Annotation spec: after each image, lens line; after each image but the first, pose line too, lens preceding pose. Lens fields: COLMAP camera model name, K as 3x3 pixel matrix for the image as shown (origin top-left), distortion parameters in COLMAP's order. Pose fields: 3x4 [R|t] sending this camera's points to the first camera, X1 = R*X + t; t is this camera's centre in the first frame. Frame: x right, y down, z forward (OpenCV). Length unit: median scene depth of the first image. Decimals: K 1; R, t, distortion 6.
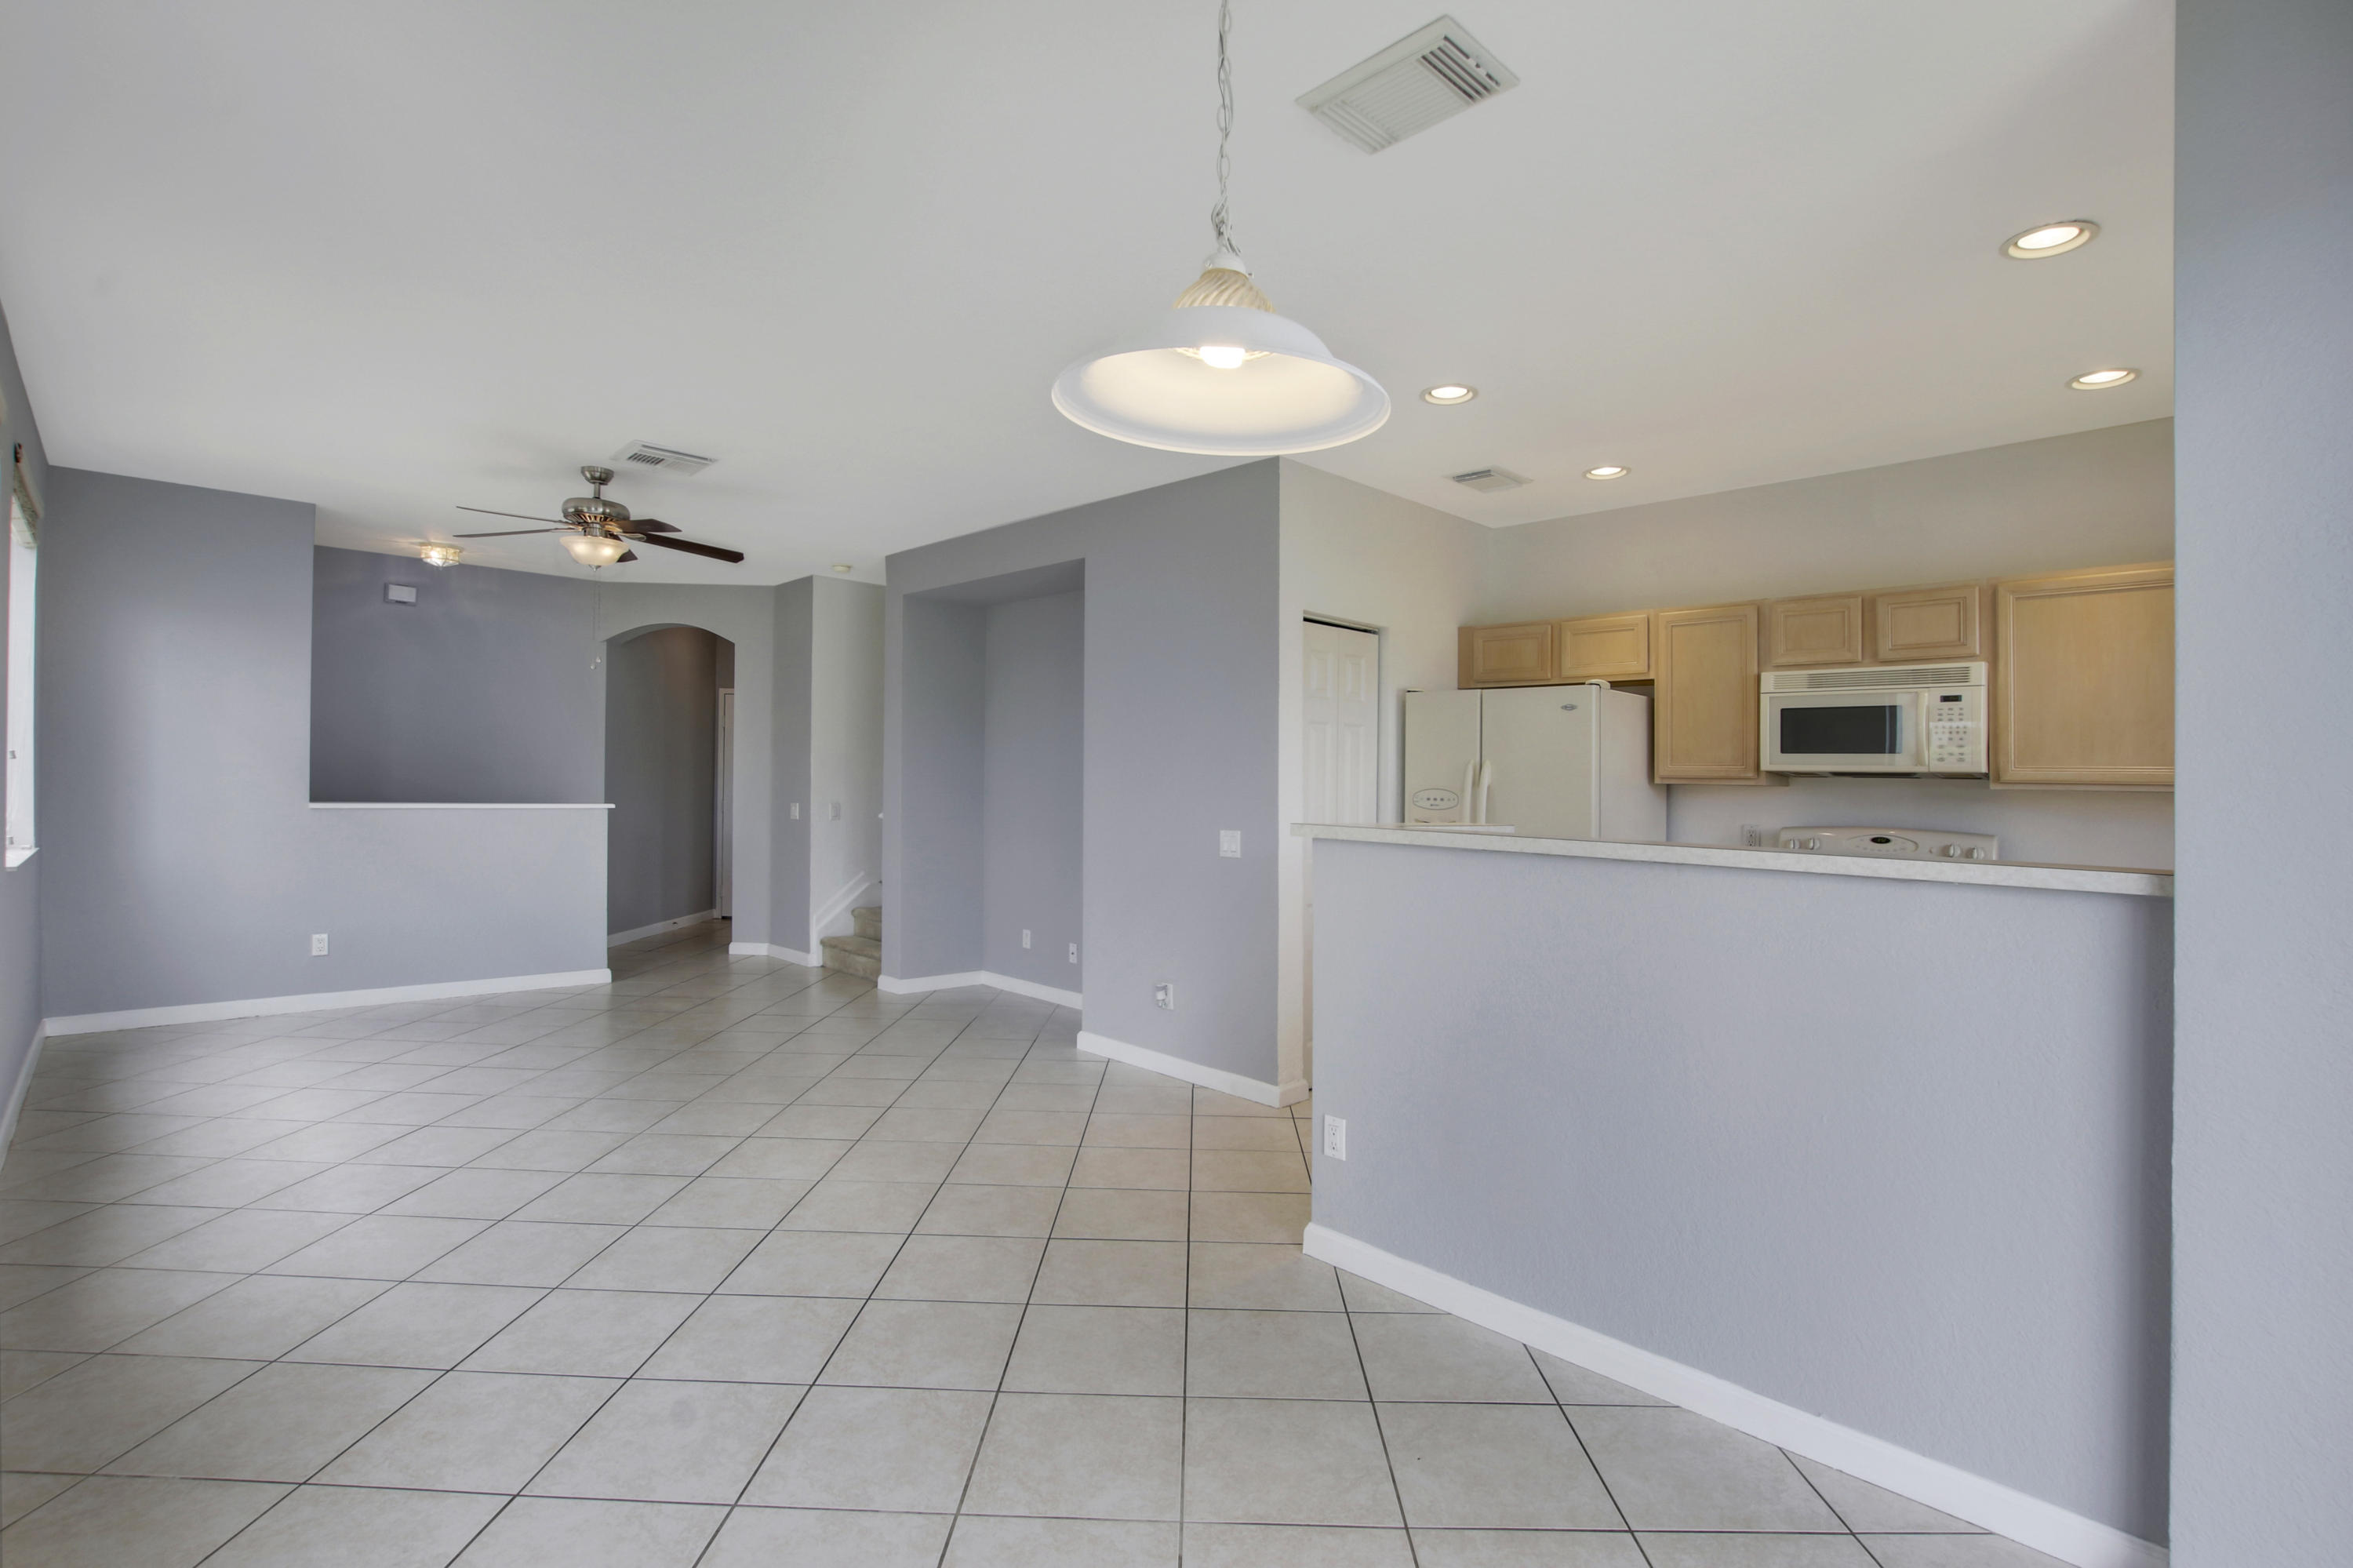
lens RADIAL K [[1153.4, 0, 1183.2], [0, 1153.4, 757.4], [0, 0, 1]] dist [0.017715, -0.030702]
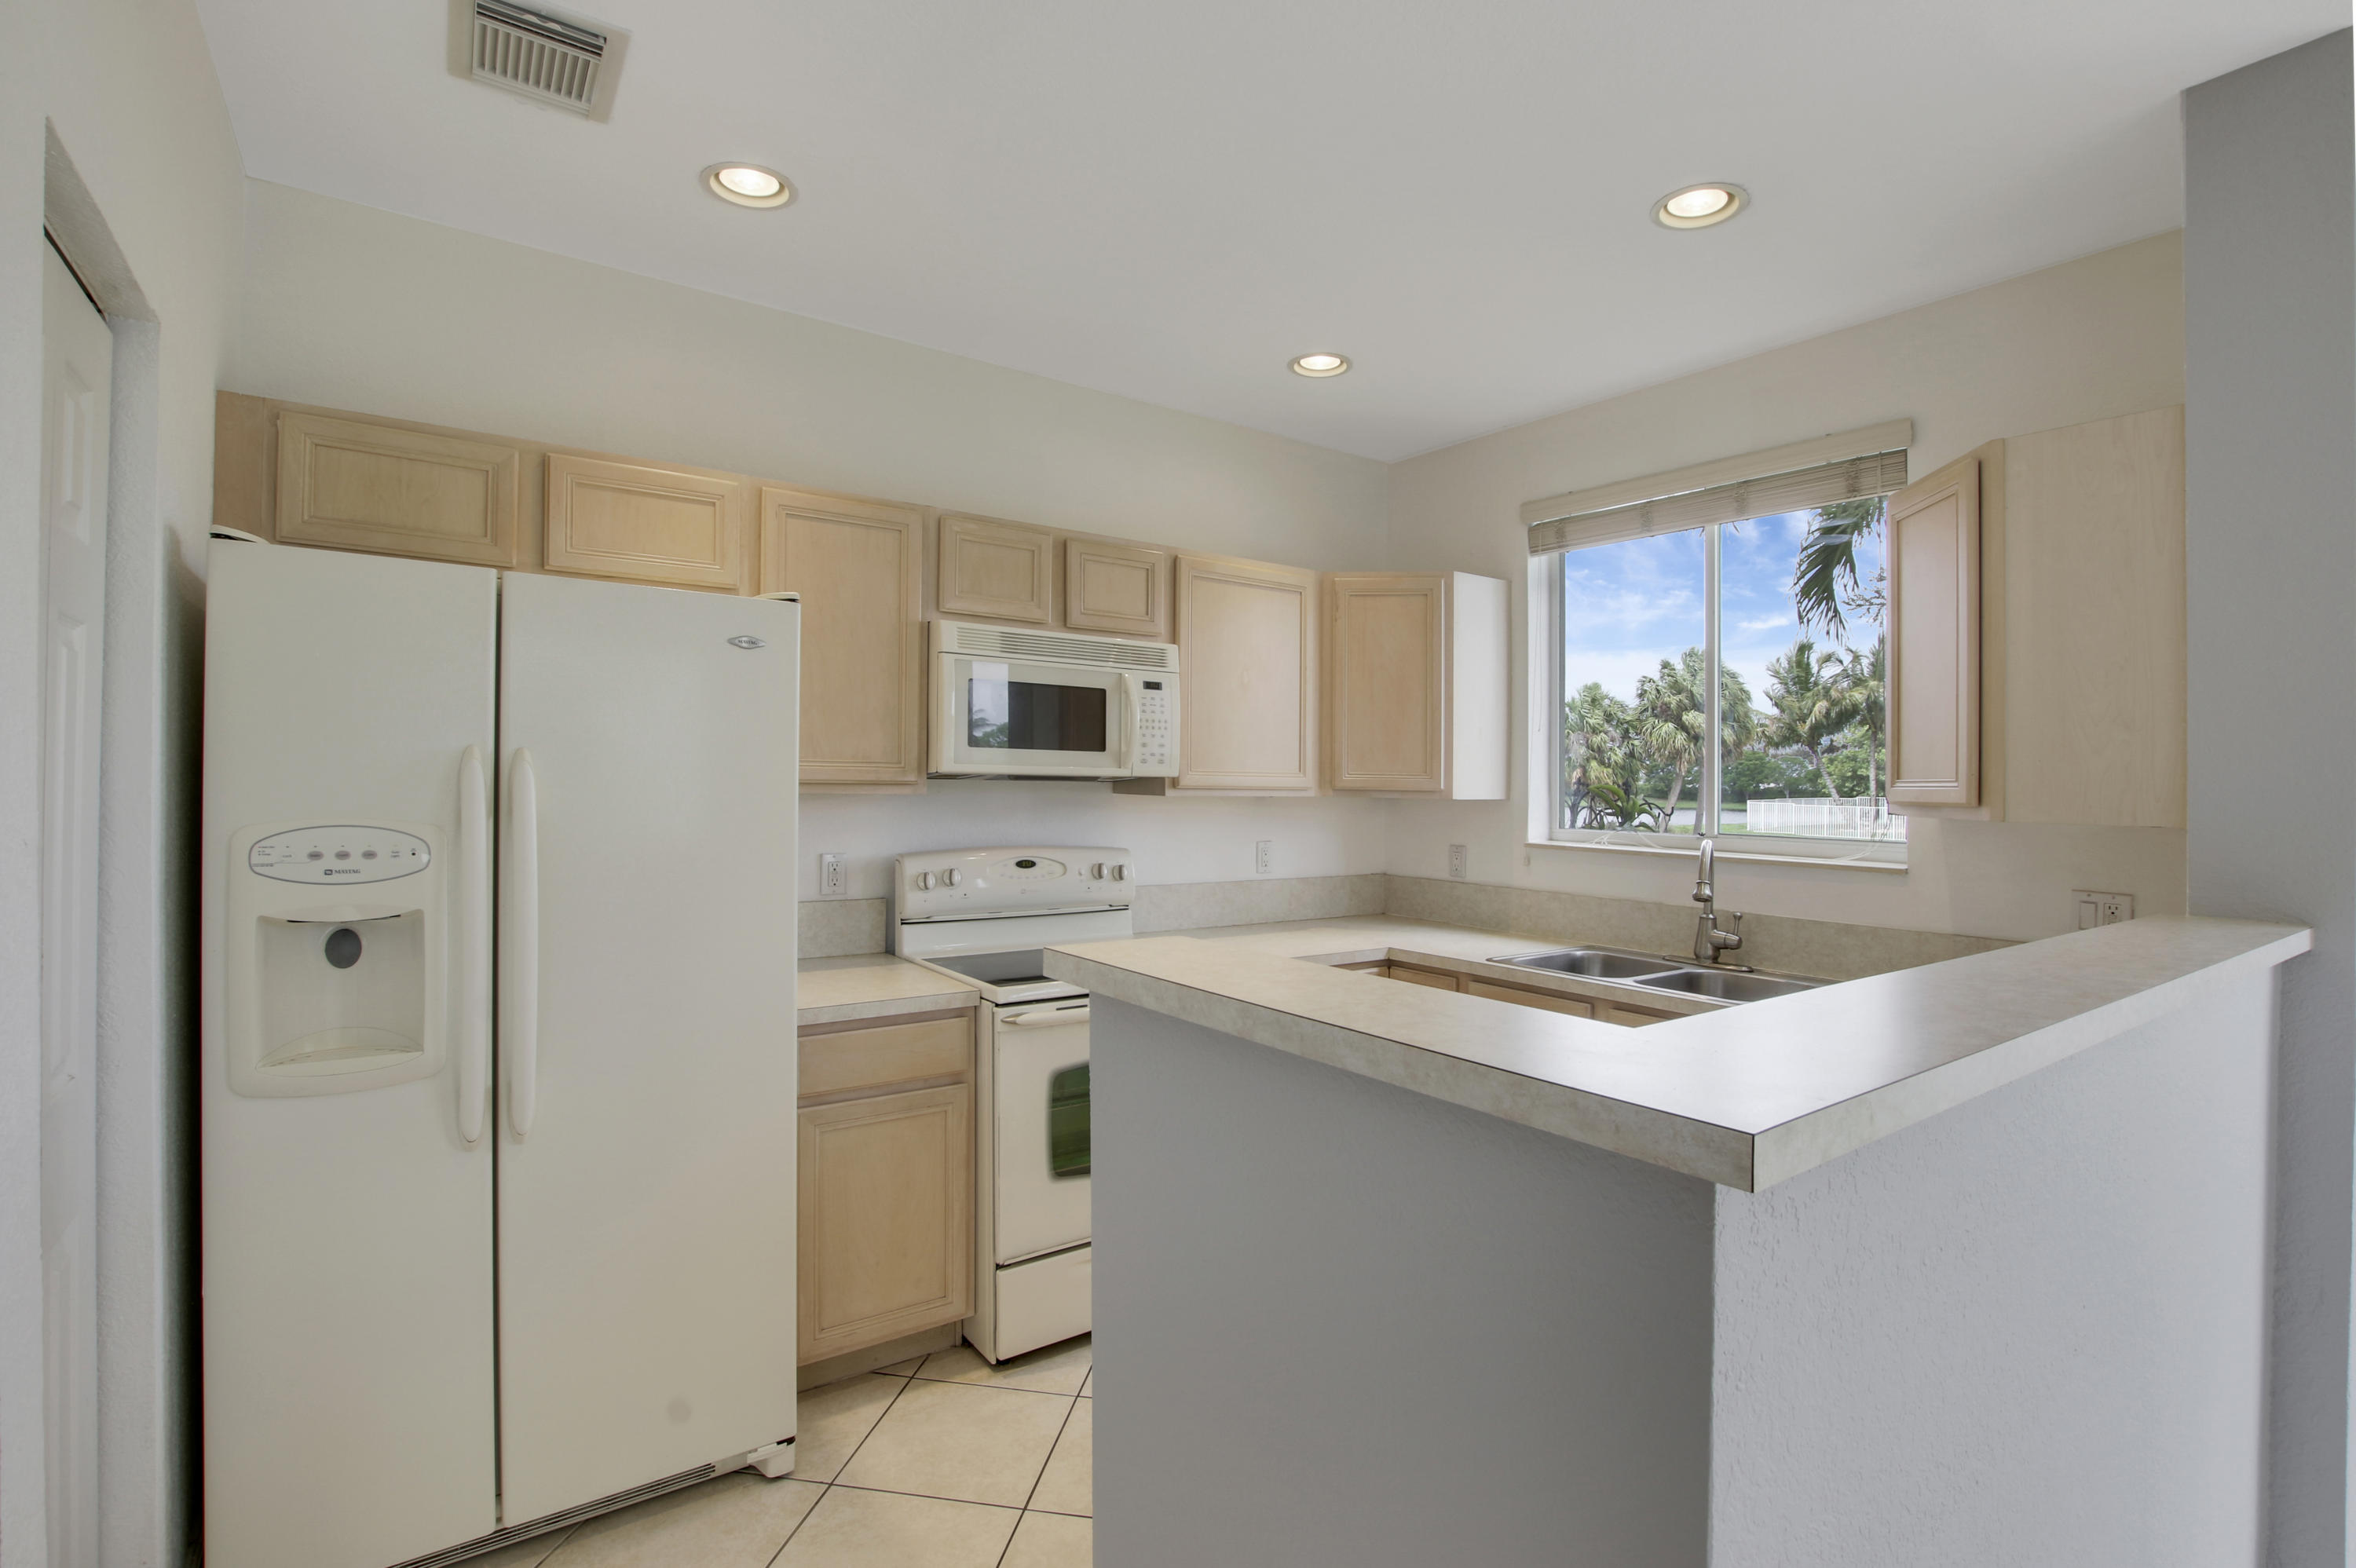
lens RADIAL K [[1084.5, 0, 1178.0], [0, 1084.5, 784.0], [0, 0, 1]] dist [-0.030796, 0.000142]
pose [[0.133148, -0.021626, 0.990860, -0.084592], [-0.031030, 0.999181, 0.025977, -0.002185], [-0.990610, -0.034205, 0.132368, 0.836927]]
